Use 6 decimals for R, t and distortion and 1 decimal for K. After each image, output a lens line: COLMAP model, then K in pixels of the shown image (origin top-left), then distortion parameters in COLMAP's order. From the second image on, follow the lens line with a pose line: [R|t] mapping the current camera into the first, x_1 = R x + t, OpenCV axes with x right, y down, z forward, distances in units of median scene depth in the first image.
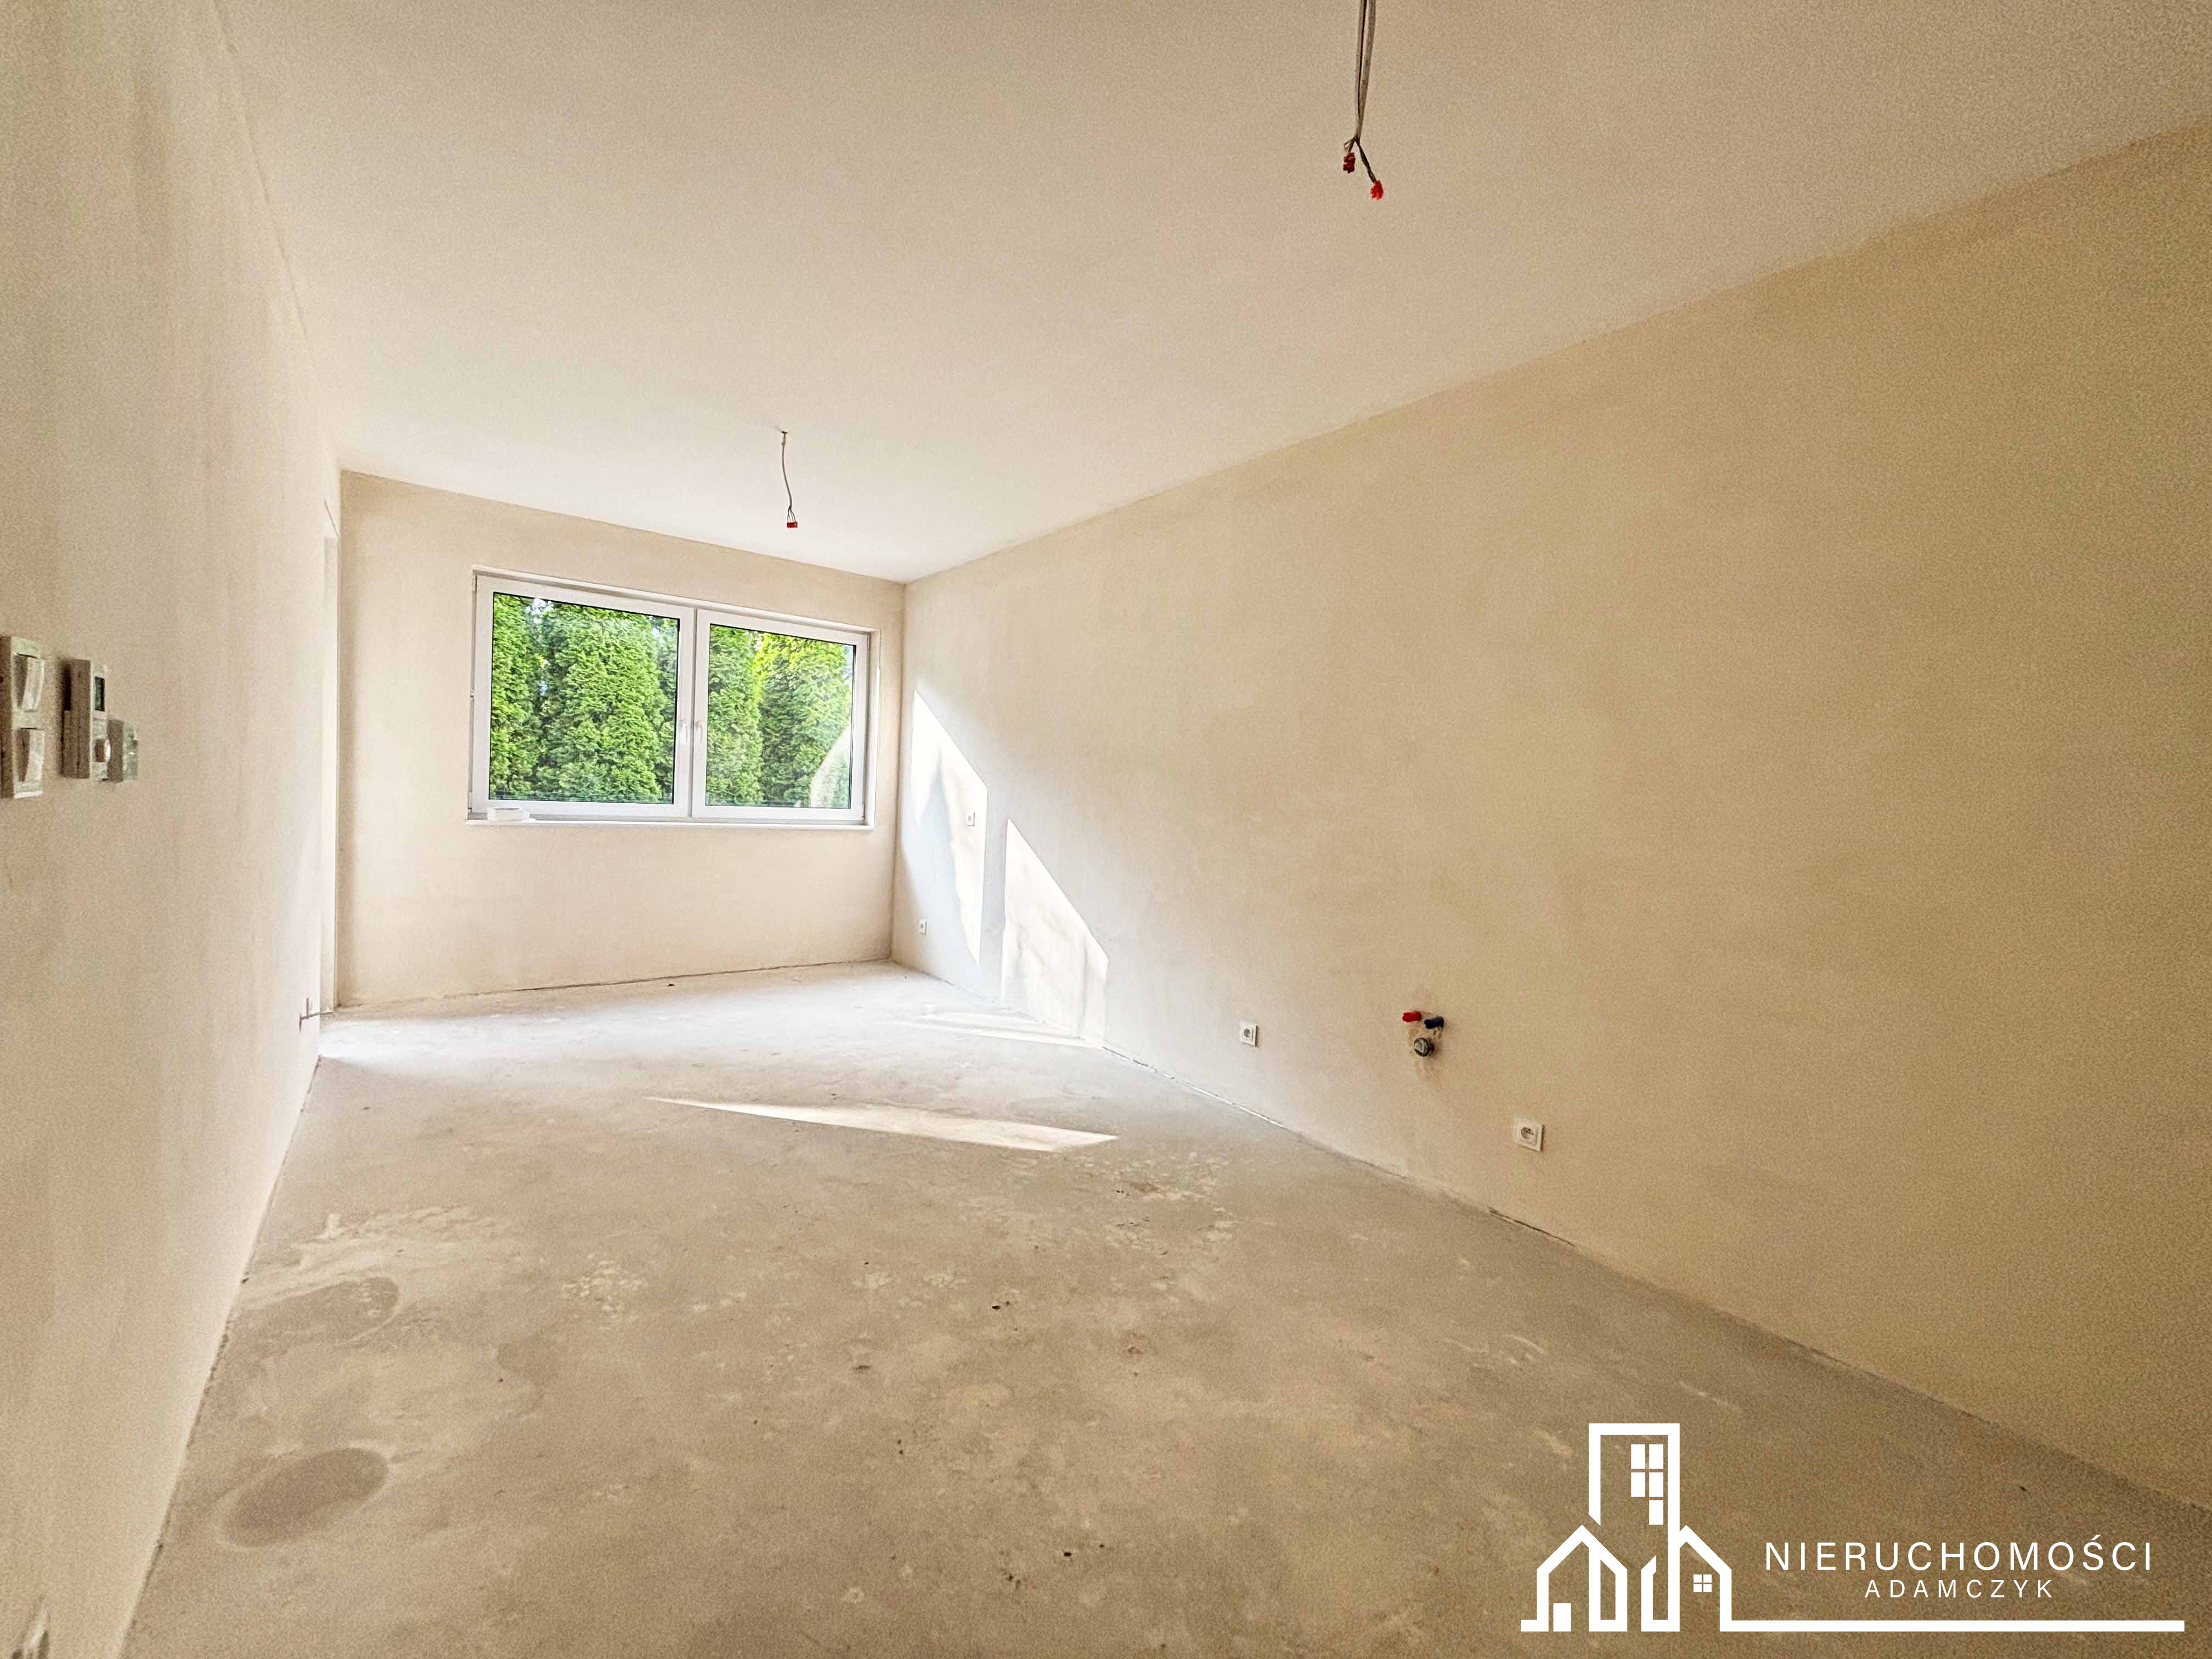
lens RADIAL K [[895.1, 0, 1102.0], [0, 895.1, 839.1], [0, 0, 1]] dist [0.008097, 0.000677]
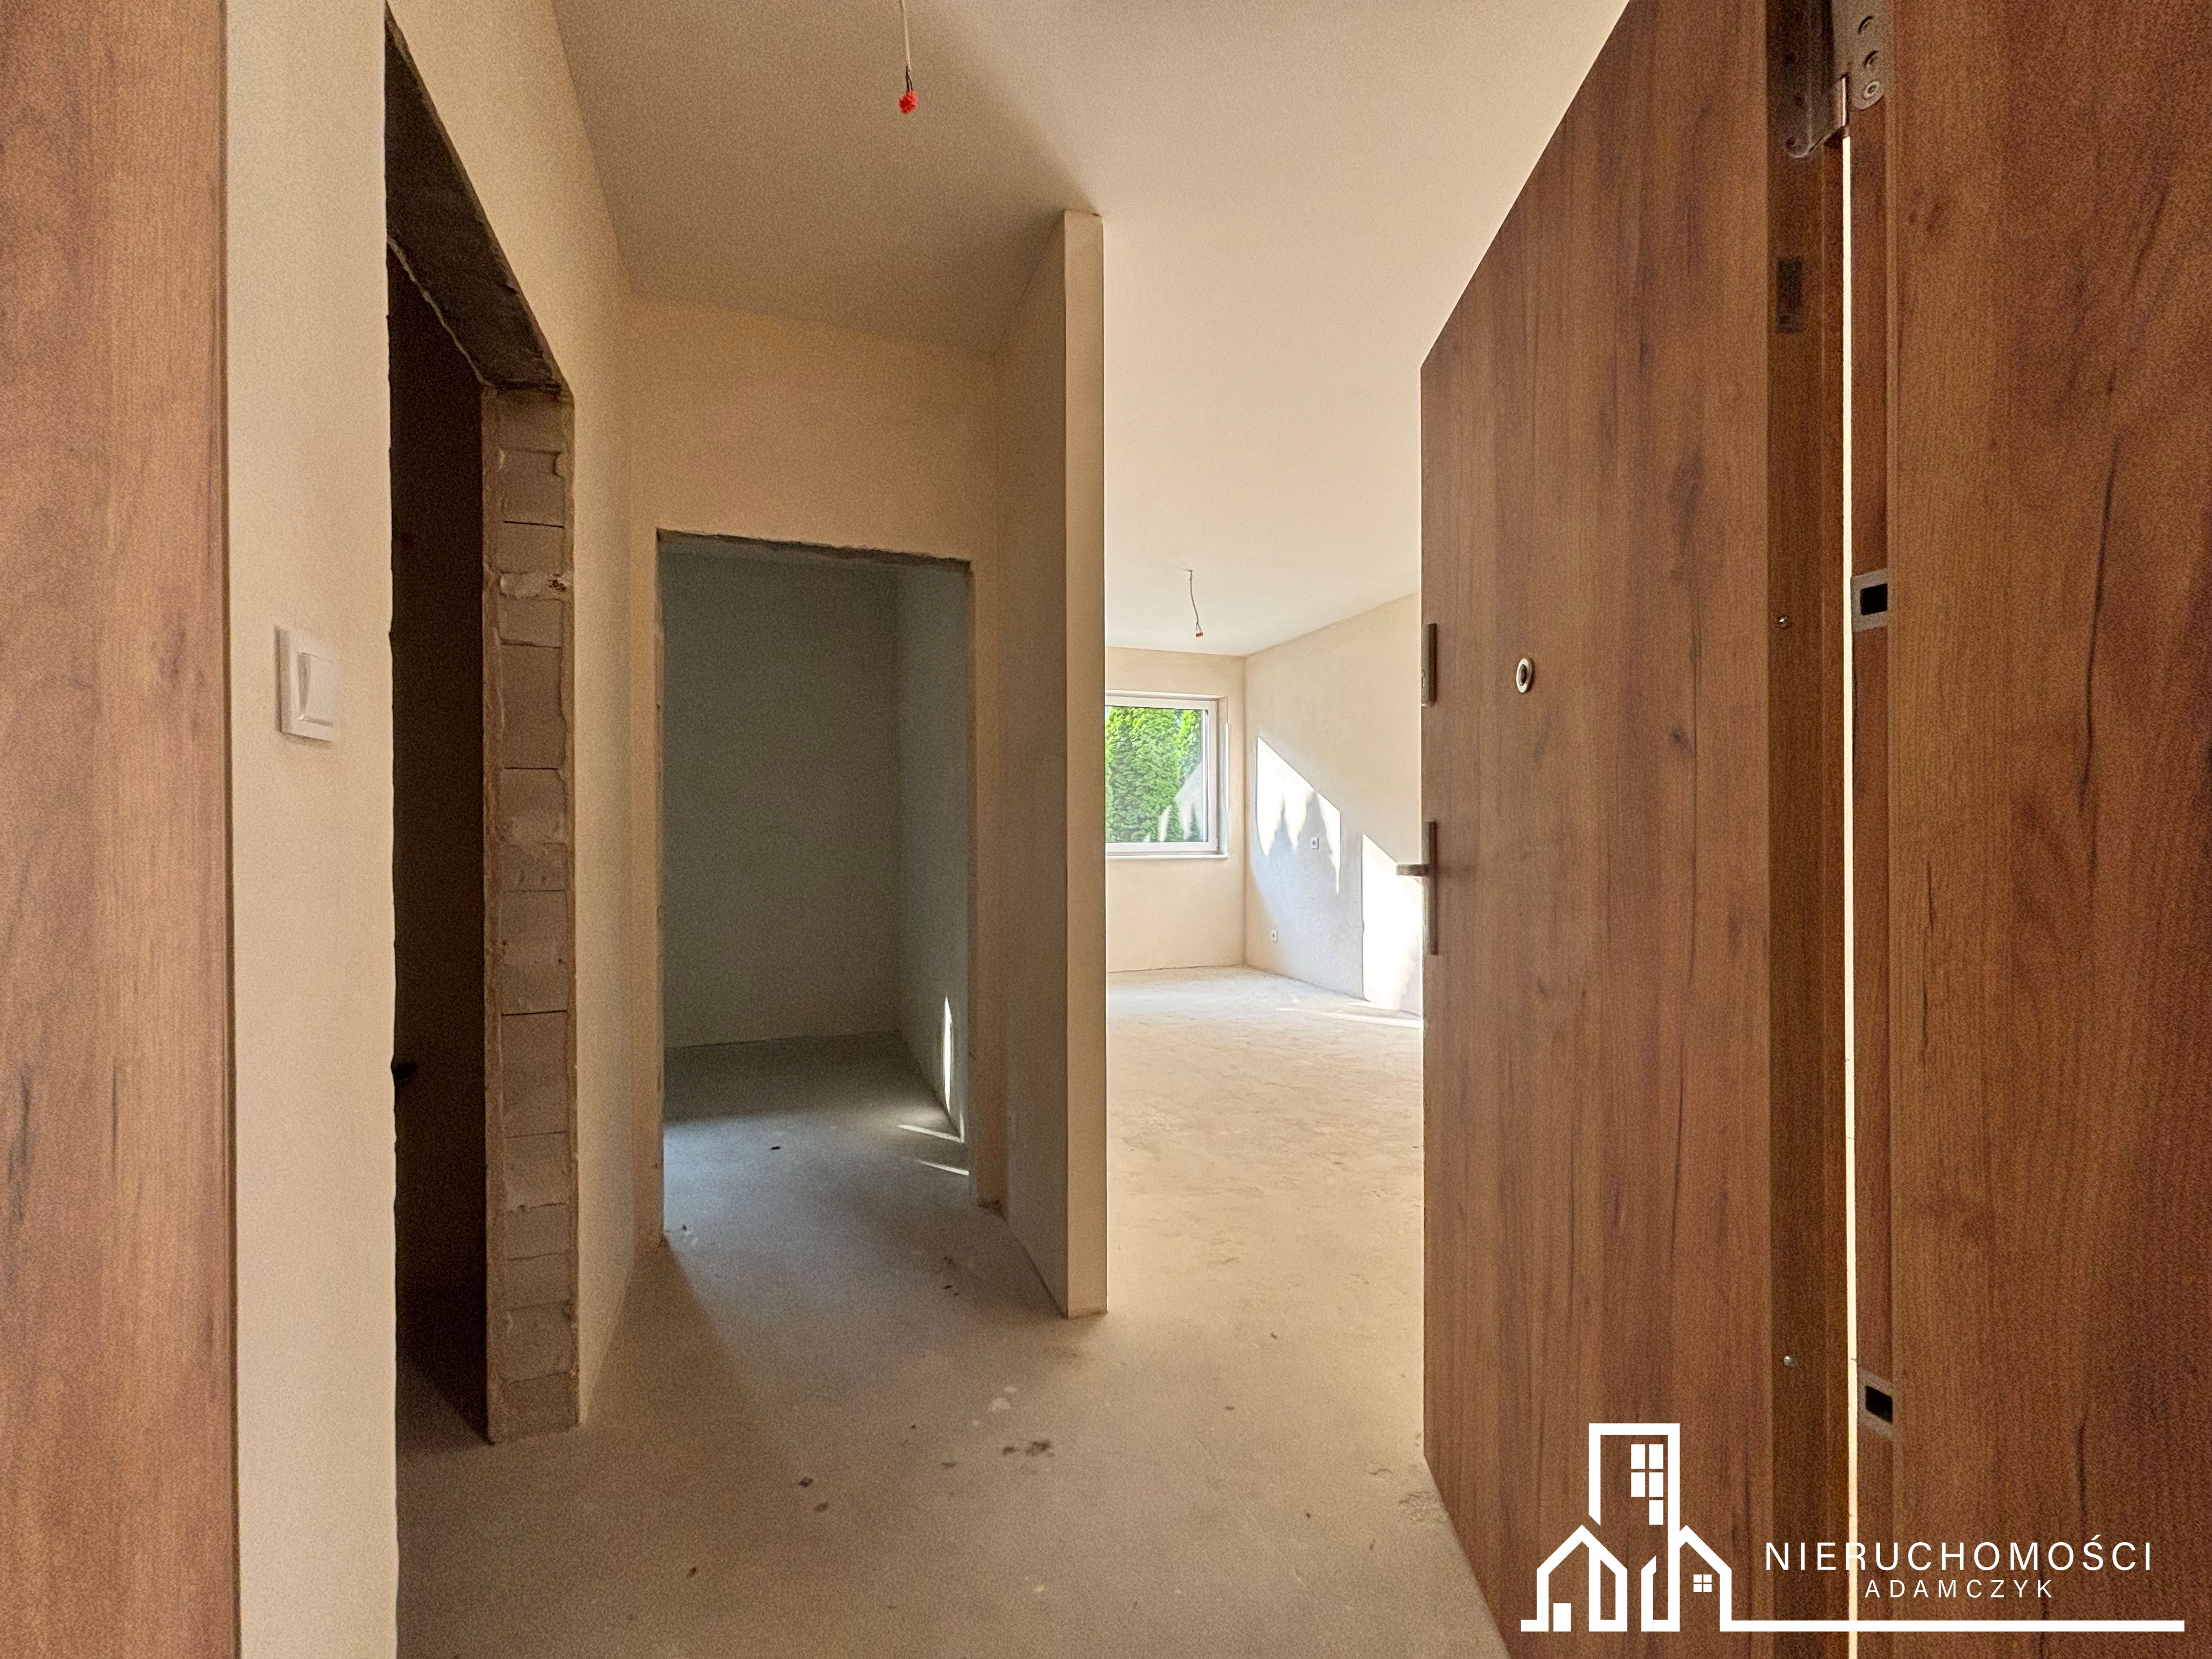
lens RADIAL K [[895.1, 0, 1108.7], [0, 895.1, 833.4], [0, 0, 1]] dist [0.008097, 0.000677]
pose [[0.953987, -0.052145, -0.295280, -0.053917], [0.035728, 0.997515, -0.060726, 0.028247], [0.297713, 0.047382, 0.953479, -0.243819]]
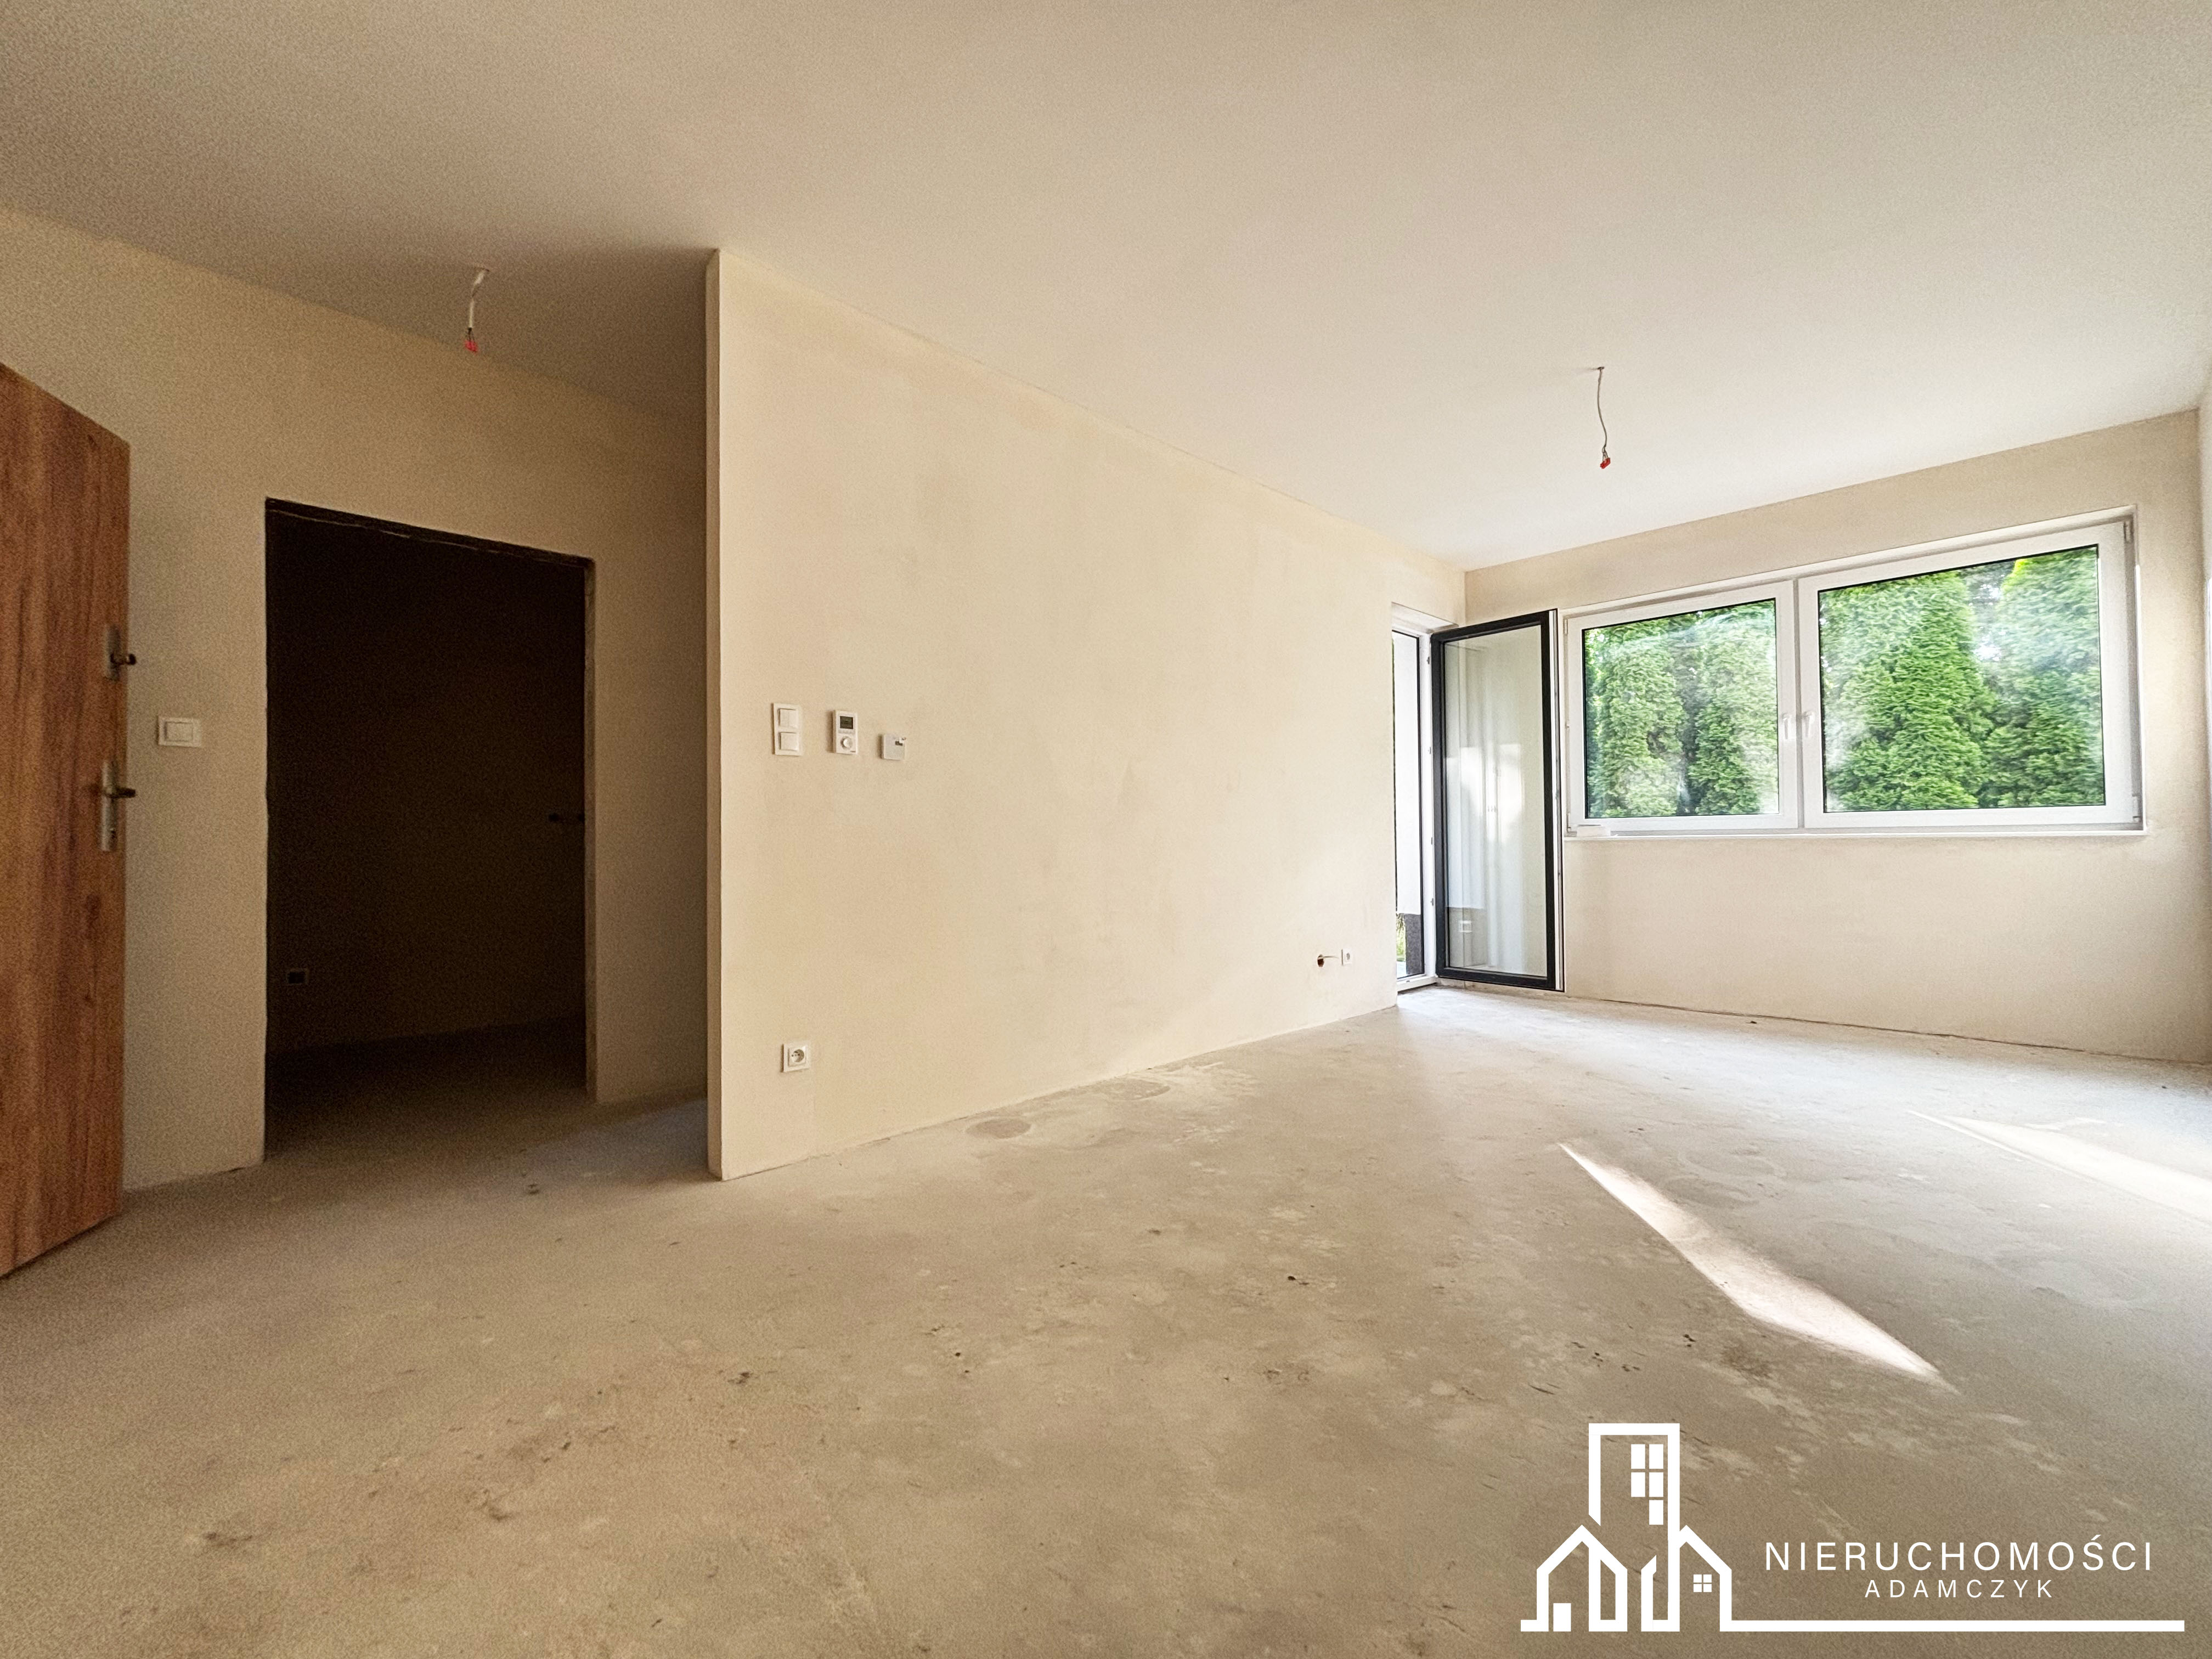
lens RADIAL K [[895.1, 0, 1100.8], [0, 895.1, 825.9], [0, 0, 1]] dist [0.008097, 0.000677]
pose [[0.103245, -0.069215, -0.992245, 0.303142], [-0.038264, 0.996561, -0.073497, 0.060713], [0.993920, 0.045556, 0.100241, 0.280245]]
